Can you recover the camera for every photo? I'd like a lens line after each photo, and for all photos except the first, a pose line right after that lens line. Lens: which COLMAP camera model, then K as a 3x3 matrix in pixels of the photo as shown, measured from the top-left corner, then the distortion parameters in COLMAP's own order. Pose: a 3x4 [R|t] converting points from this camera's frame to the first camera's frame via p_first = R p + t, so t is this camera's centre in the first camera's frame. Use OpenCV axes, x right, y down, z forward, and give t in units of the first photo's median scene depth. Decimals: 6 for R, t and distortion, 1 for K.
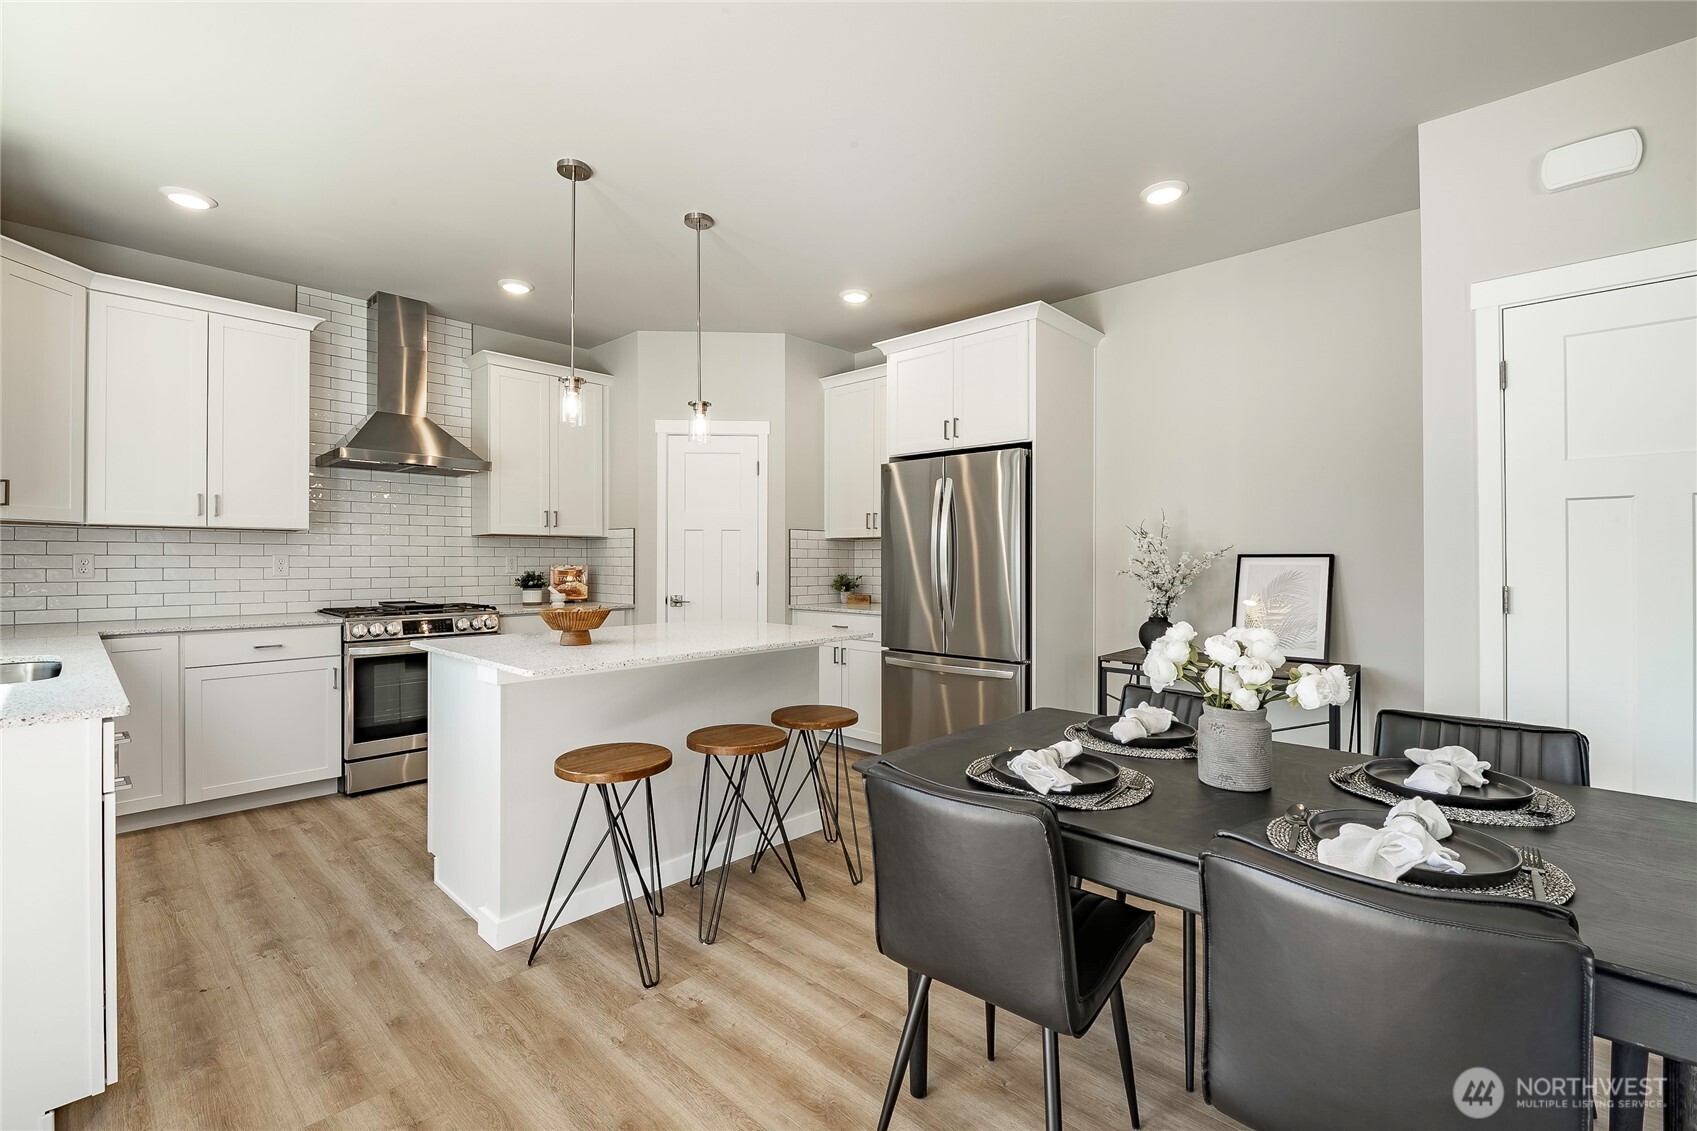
lens RADIAL K [[741.5, 0, 864.1], [0, 741.5, 560.8], [0, 0, 1]] dist [-0.019274, -0.000799]
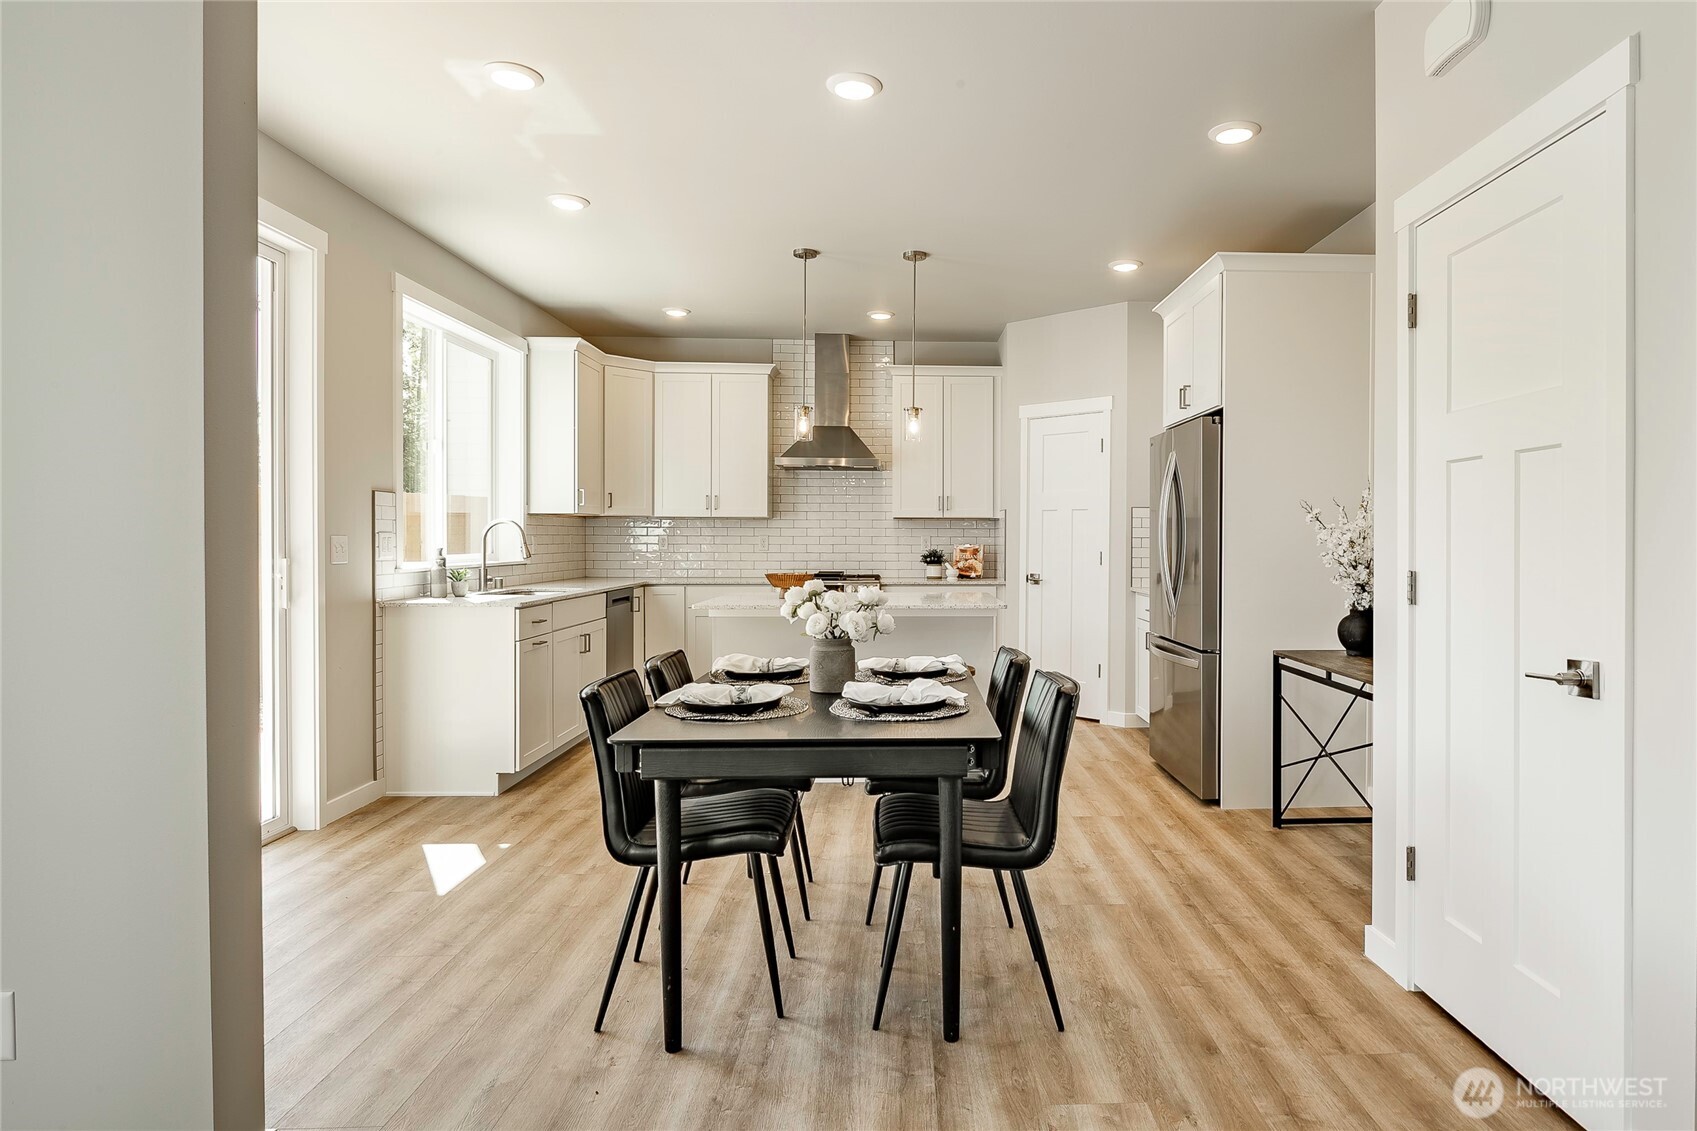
lens RADIAL K [[999.1, 0, 909.7], [0, 999.1, 553.8], [0, 0, 1]] dist [0.033291, 0.000861]
pose [[0.681529, 0.011707, -0.731697, 0.754573], [-0.003744, 0.999915, 0.012511, 0.002215], [0.731781, -0.005788, 0.681515, -0.094569]]
